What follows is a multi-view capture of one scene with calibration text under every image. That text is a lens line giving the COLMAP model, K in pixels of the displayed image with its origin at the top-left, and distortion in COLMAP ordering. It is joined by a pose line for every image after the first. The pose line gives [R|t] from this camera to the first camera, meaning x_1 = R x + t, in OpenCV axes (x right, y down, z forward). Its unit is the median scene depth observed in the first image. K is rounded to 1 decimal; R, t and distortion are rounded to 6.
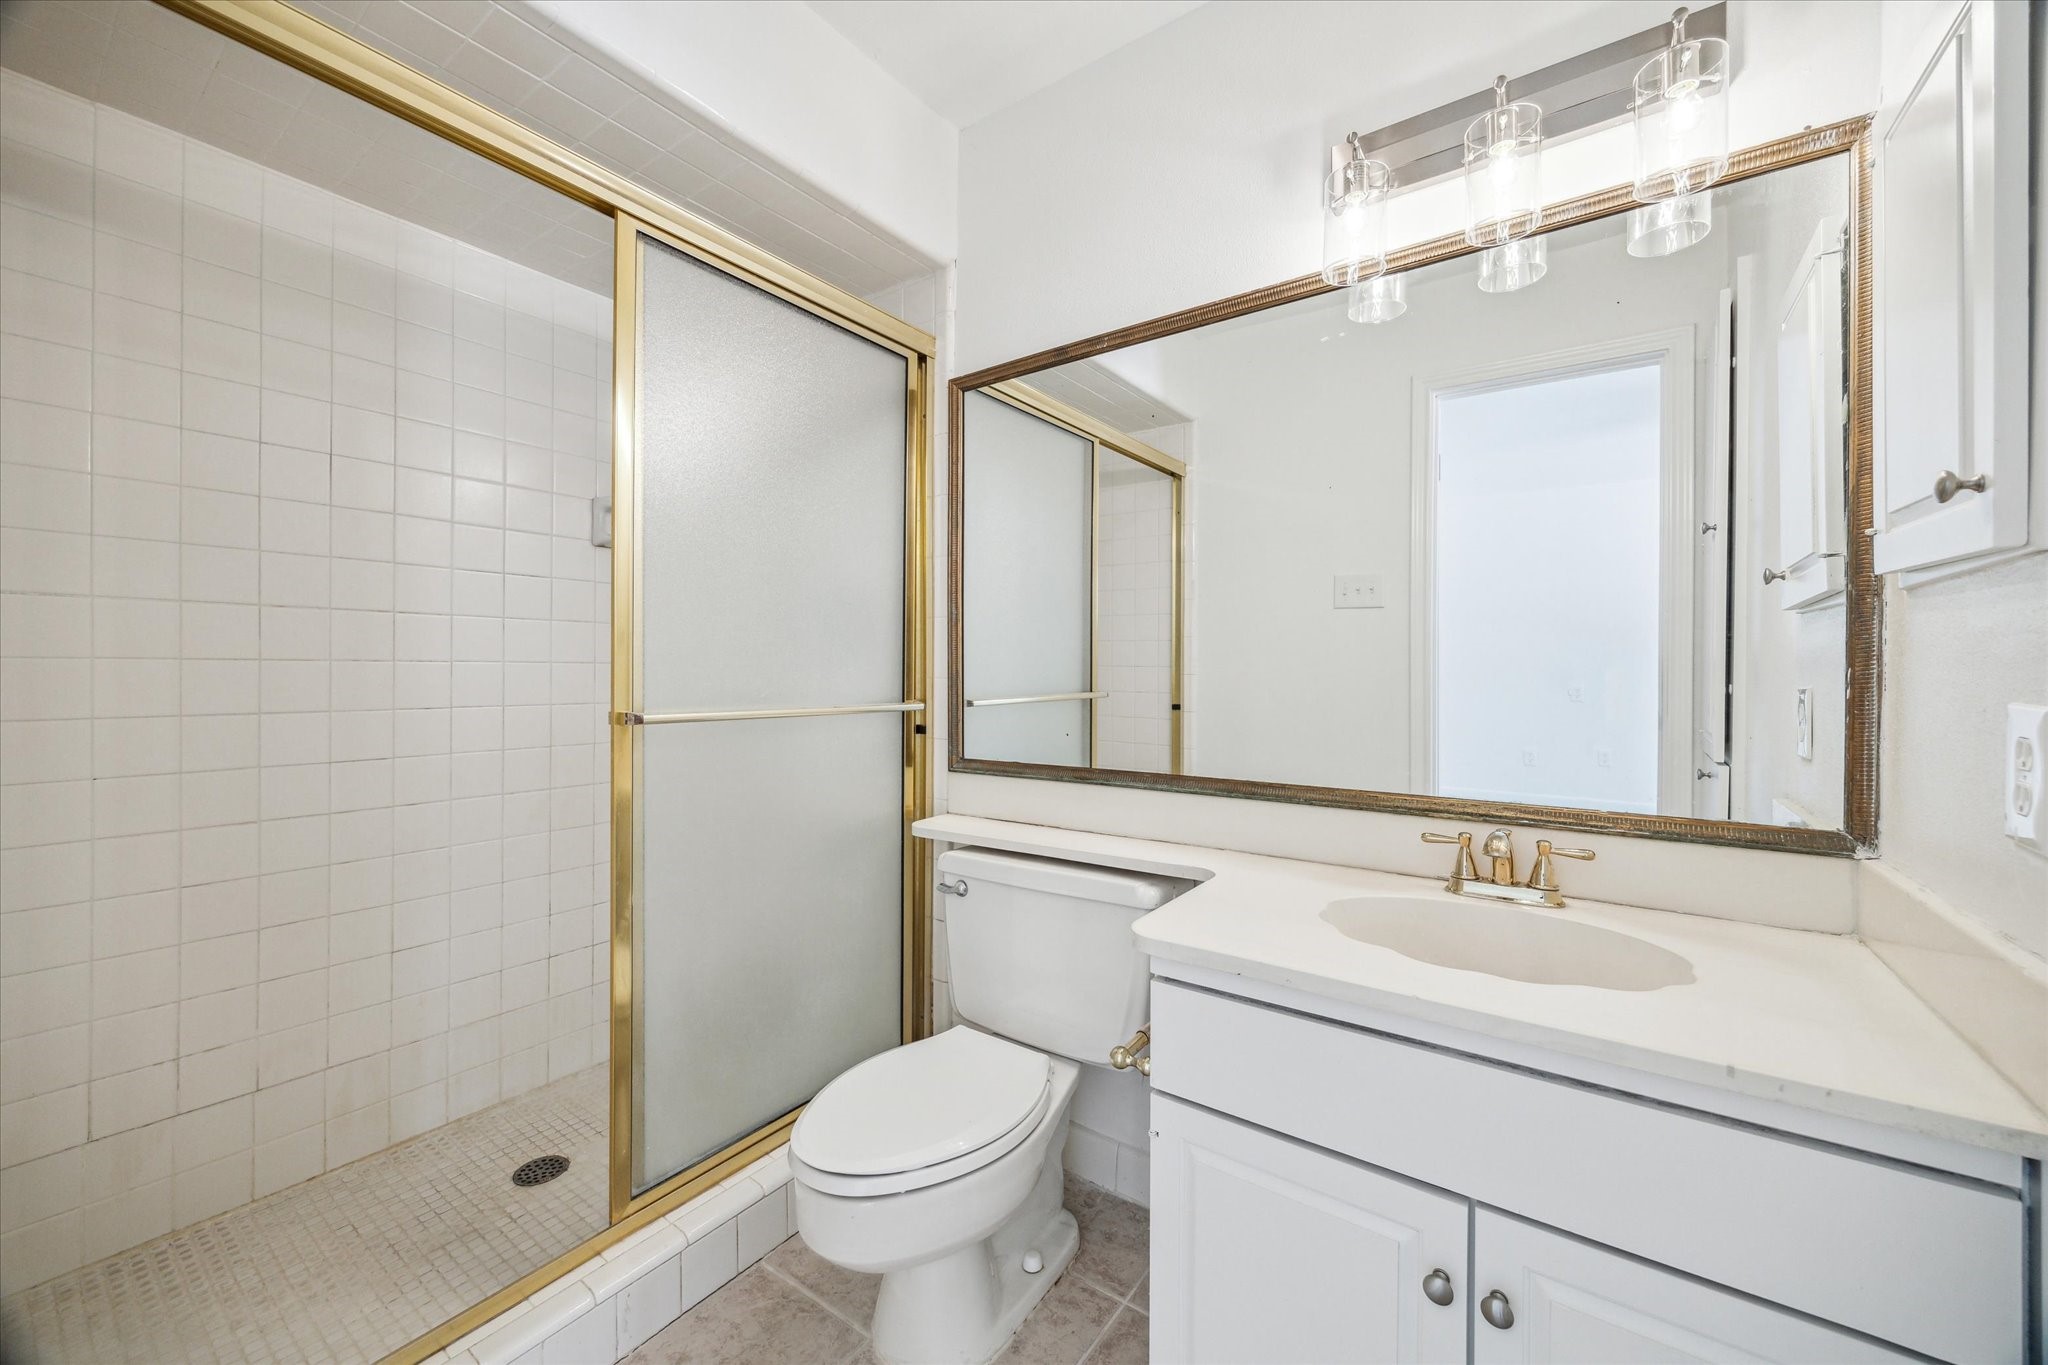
lens RADIAL K [[789.4, 0, 1009.9], [0, 789.4, 664.1], [0, 0, 1]] dist [-0.000951, -0.000128]
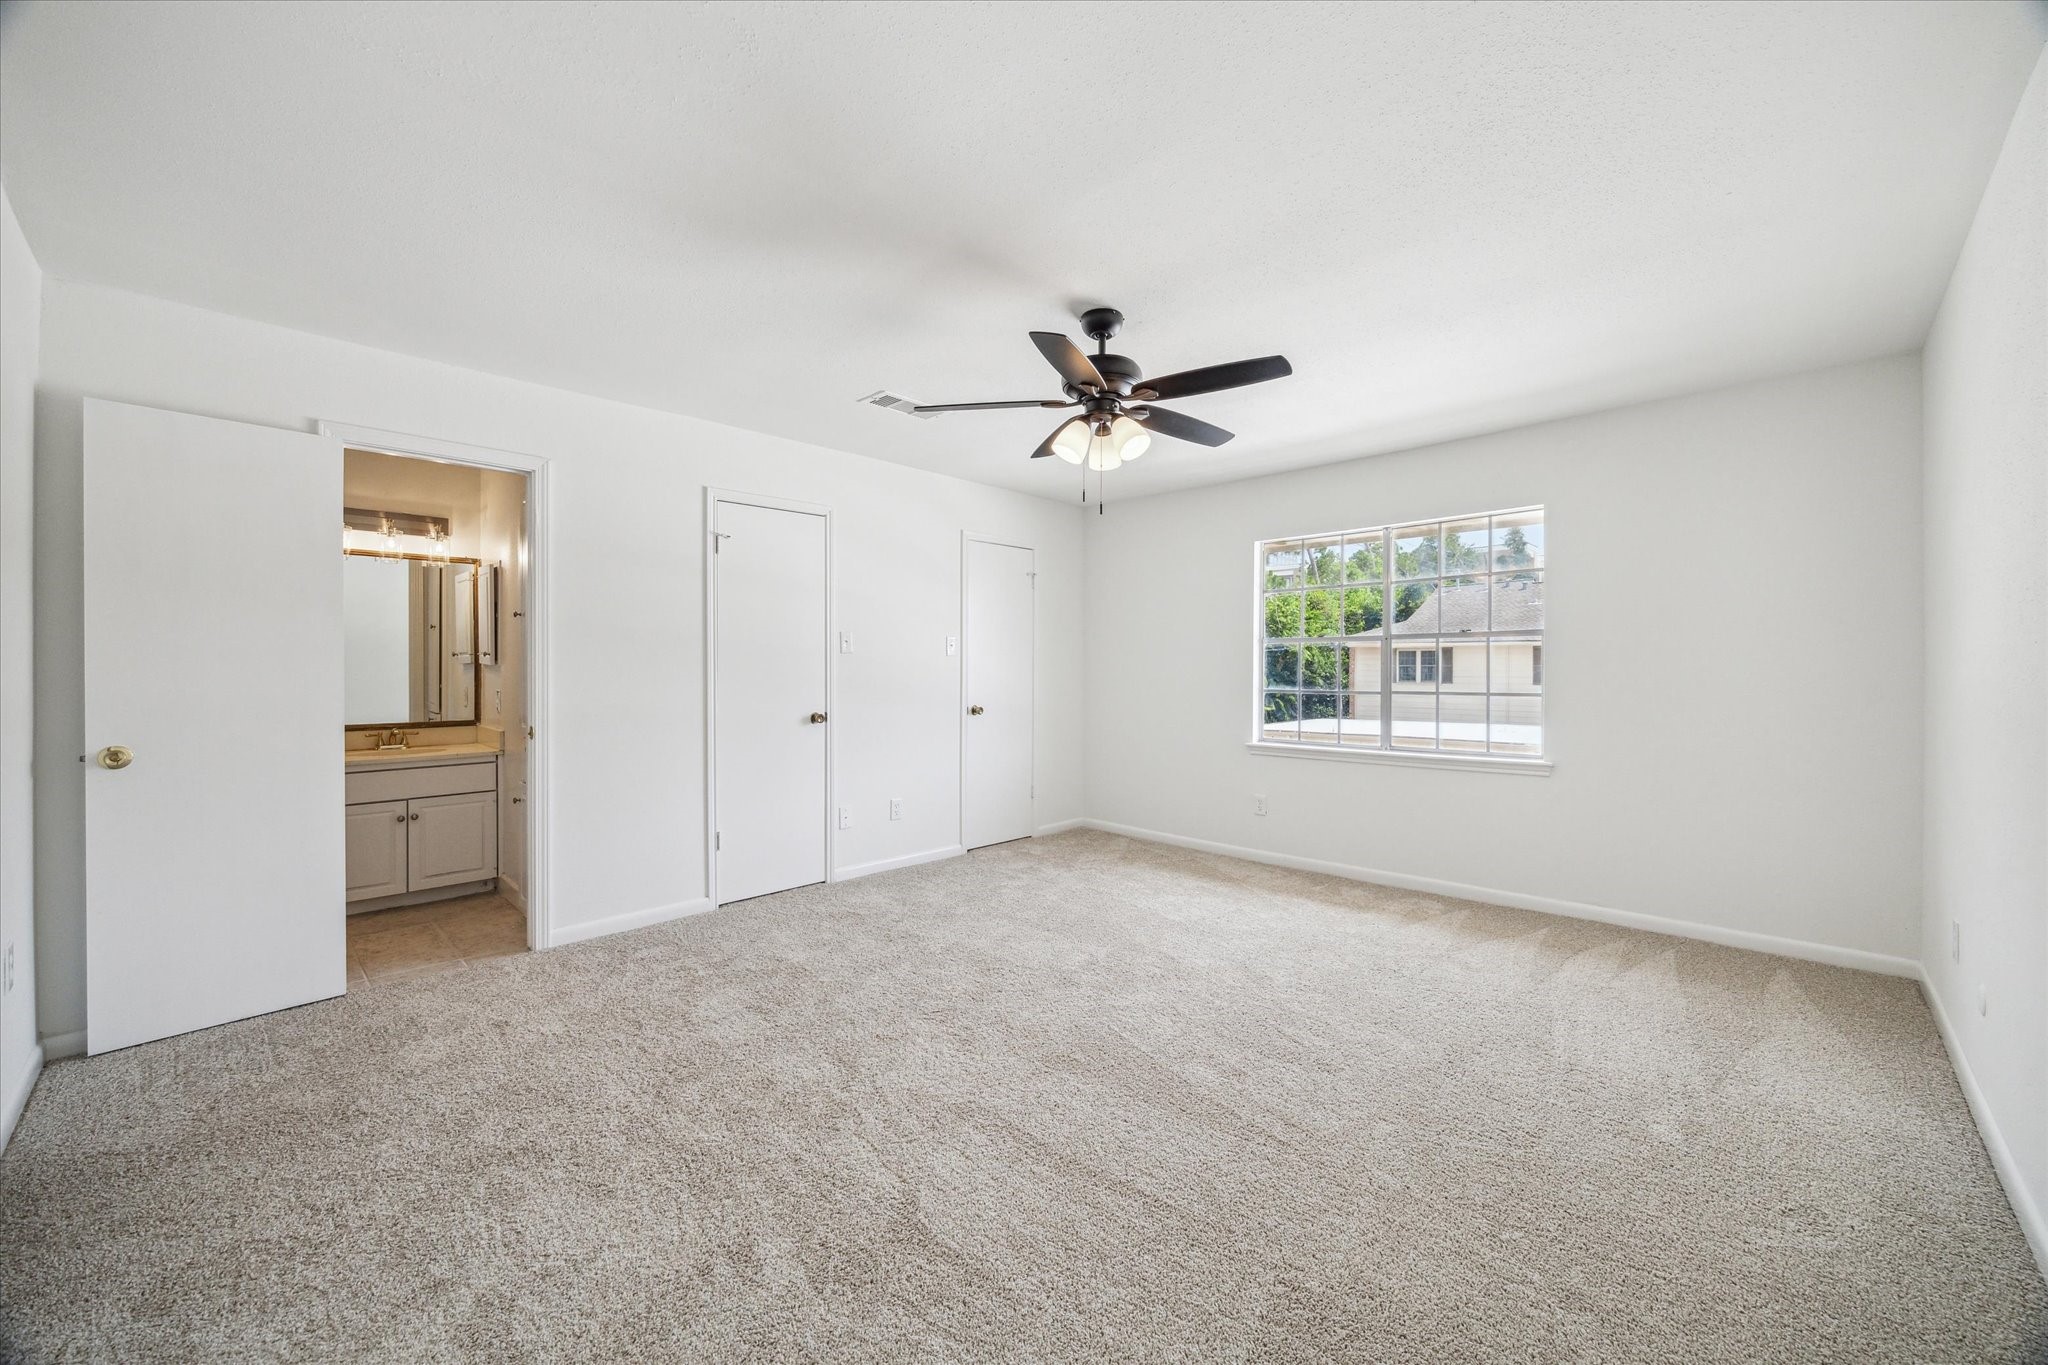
lens RADIAL K [[789.4, 0, 1009.9], [0, 789.4, 664.1], [0, 0, 1]] dist [-0.000951, -0.000128]
pose [[0.158362, 0.000906, 0.987381, -2.731750], [0.000875, 0.999999, -0.001058, -0.075563], [-0.987381, 0.001031, 0.158361, -2.568335]]
